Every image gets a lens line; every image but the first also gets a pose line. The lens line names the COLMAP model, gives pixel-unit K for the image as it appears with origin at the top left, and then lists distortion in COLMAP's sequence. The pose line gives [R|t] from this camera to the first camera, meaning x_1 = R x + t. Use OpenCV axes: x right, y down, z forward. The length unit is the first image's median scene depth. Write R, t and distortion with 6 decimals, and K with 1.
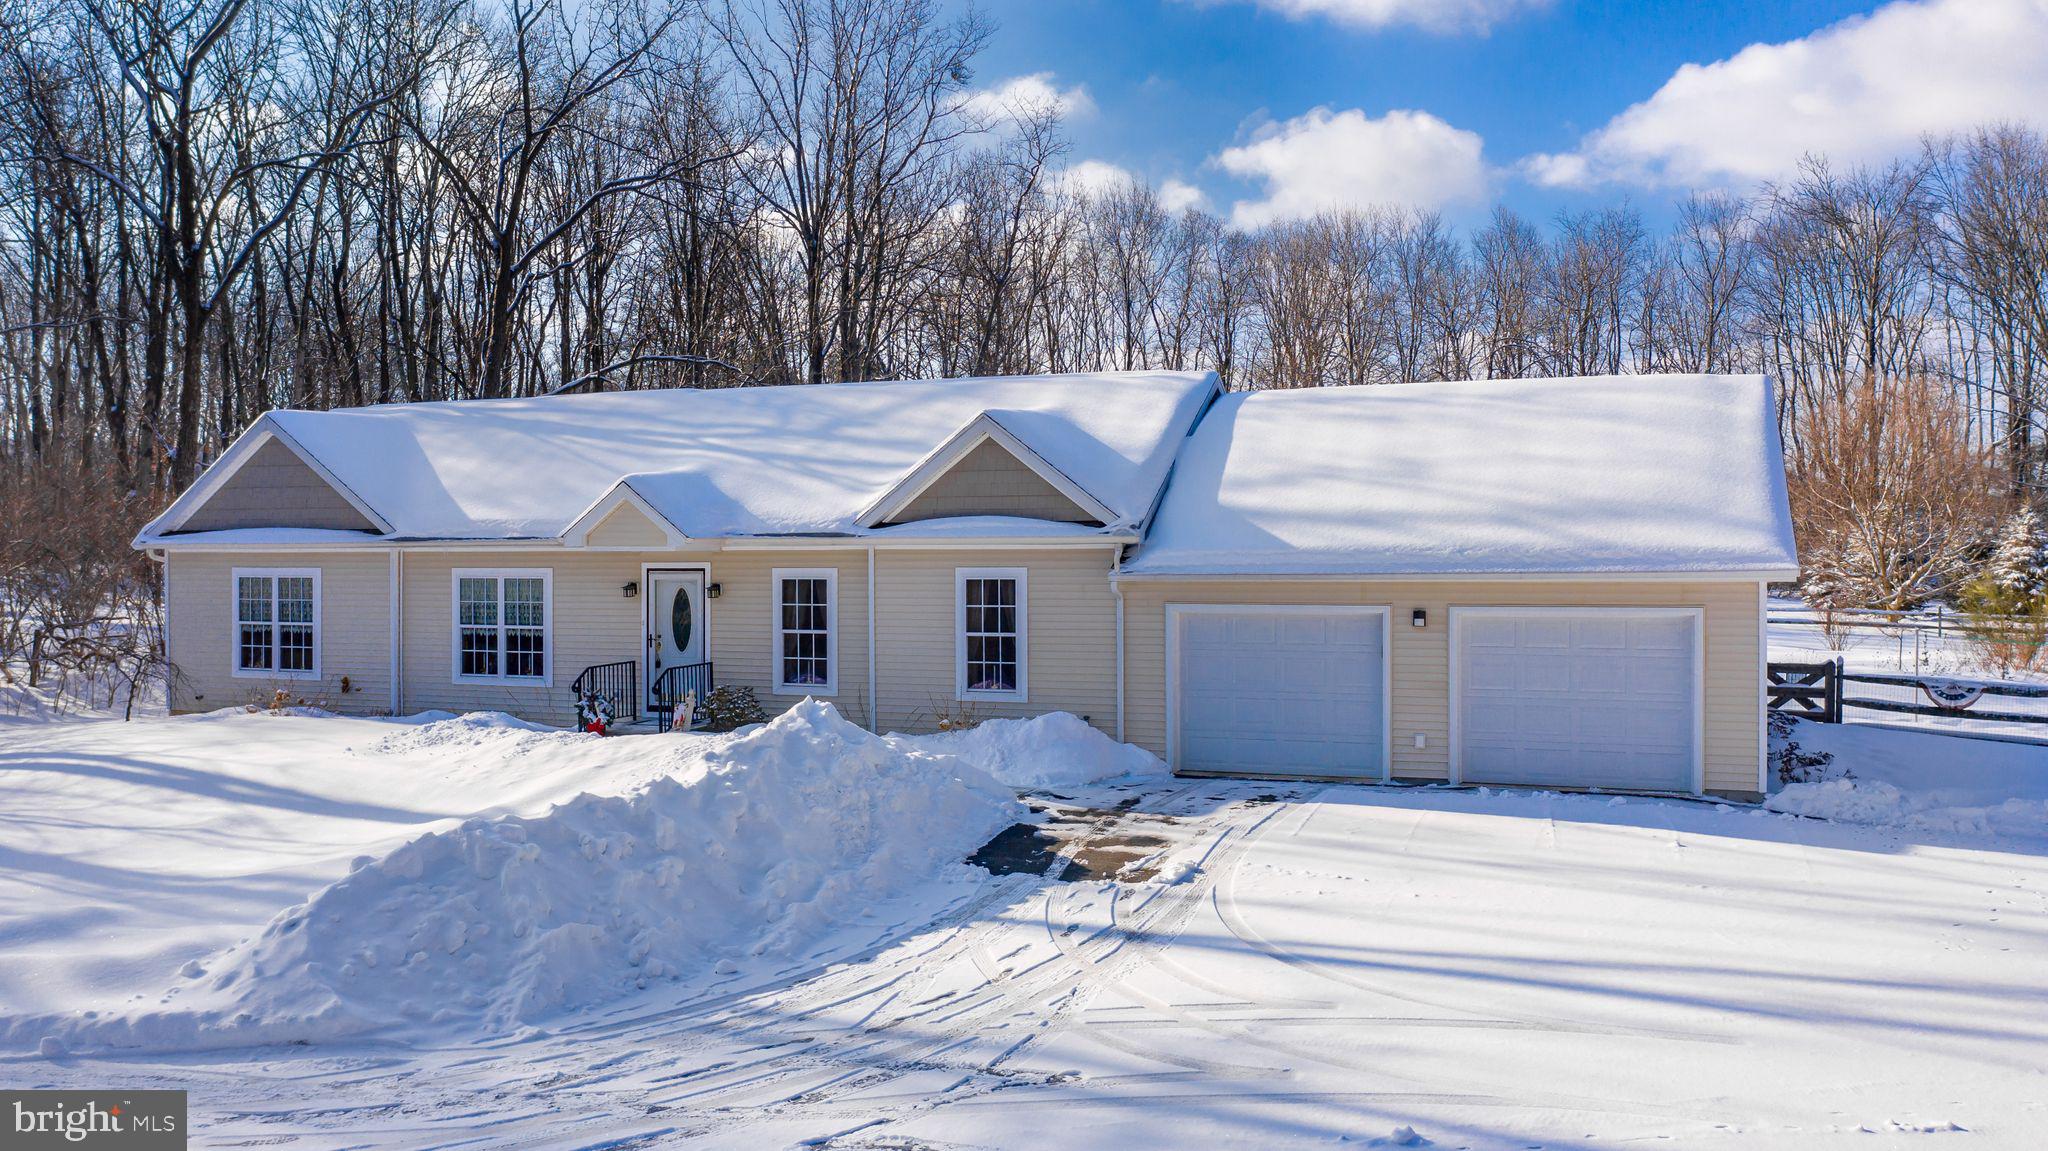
lens RADIAL K [[1679.5, 0, 1015.2], [0, 1679.5, 569.3], [0, 0, 1]] dist [0.011502, 0.007285]
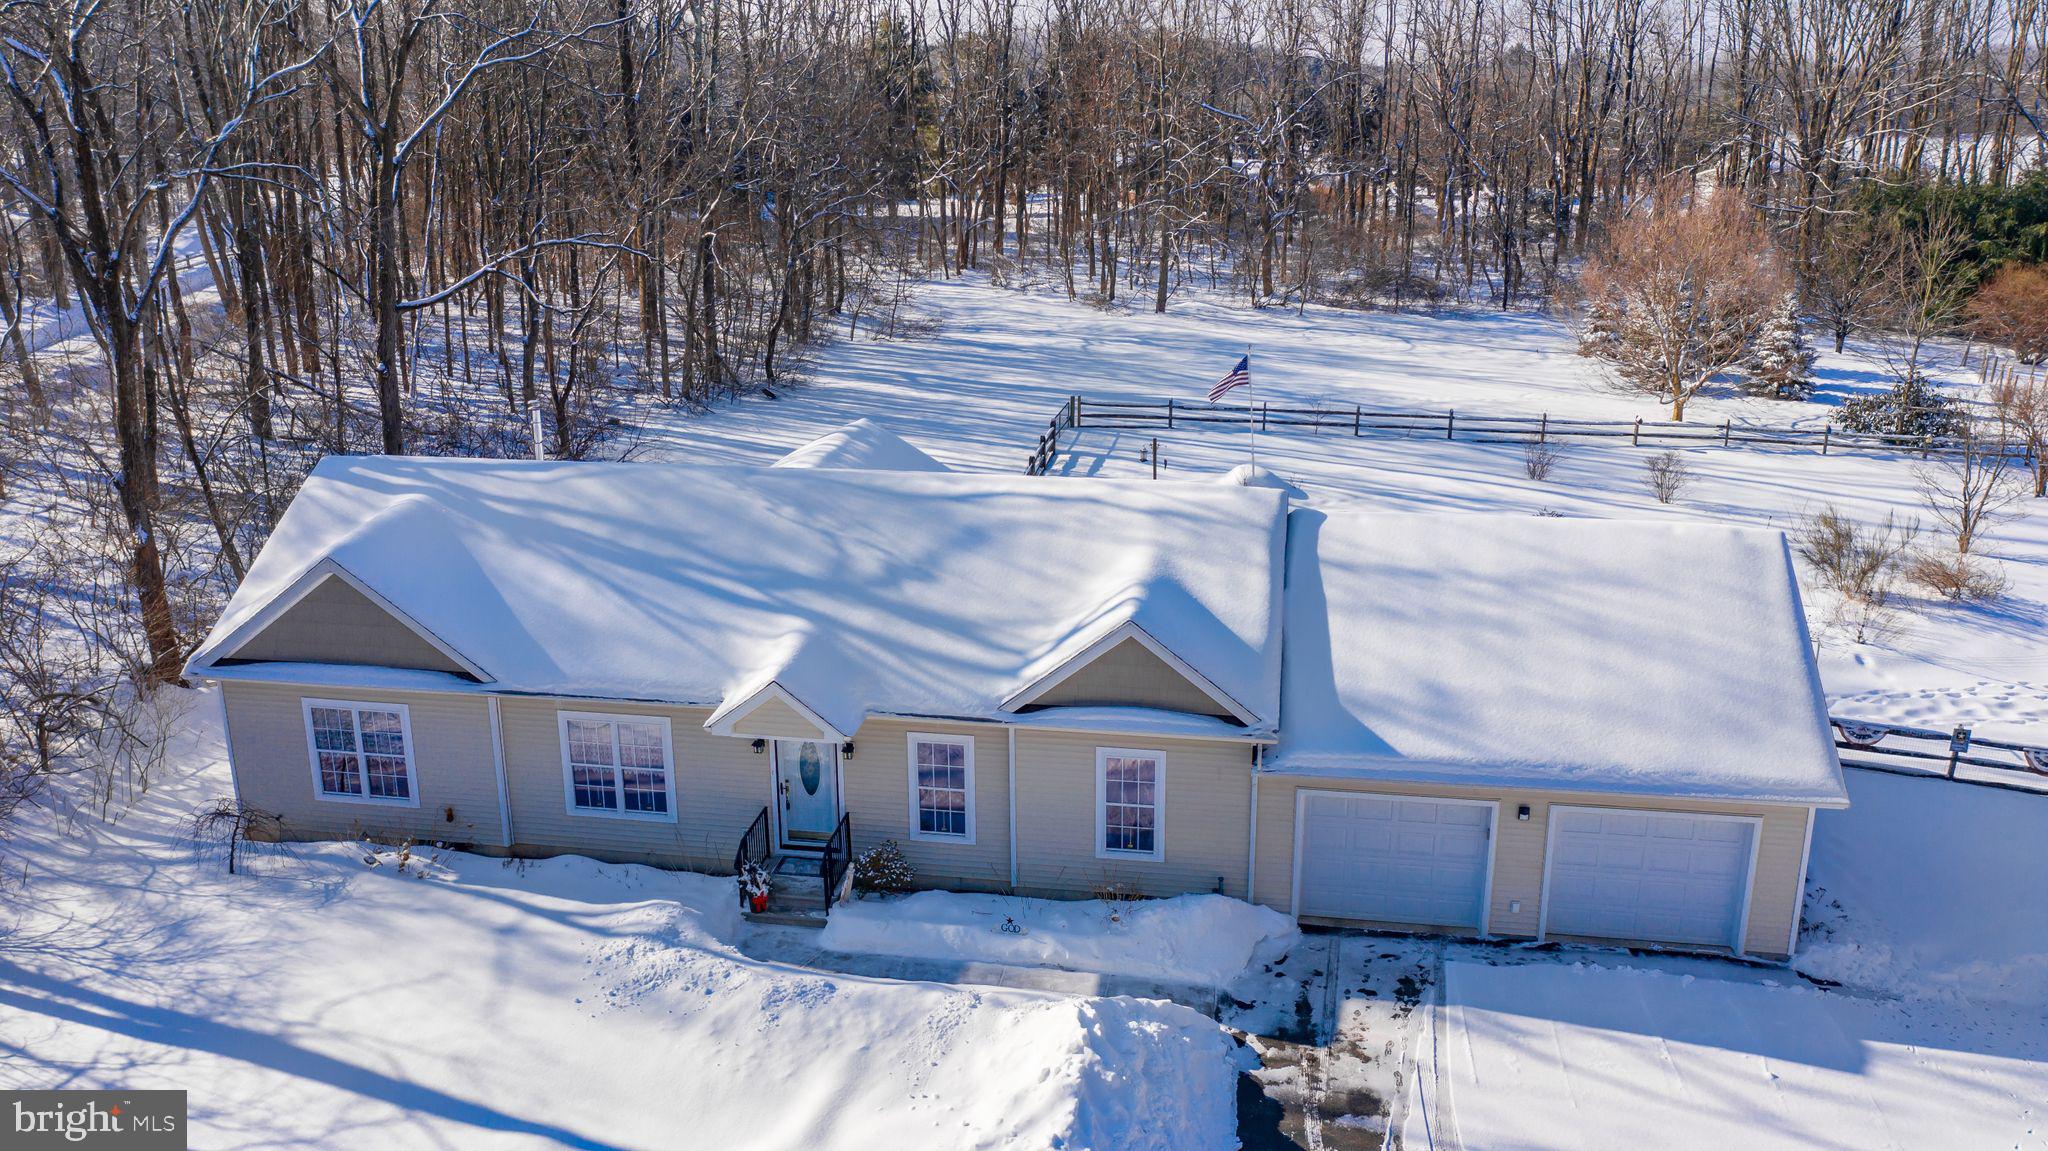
lens RADIAL K [[1679.5, 0, 1005.0], [0, 1679.5, 568.9], [0, 0, 1]] dist [0.011502, 0.007285]
pose [[0.980440, -0.062062, 0.186777, -0.278541], [0.005482, 0.957226, 0.289290, -0.411340], [-0.196741, -0.282607, 0.938843, 0.019394]]
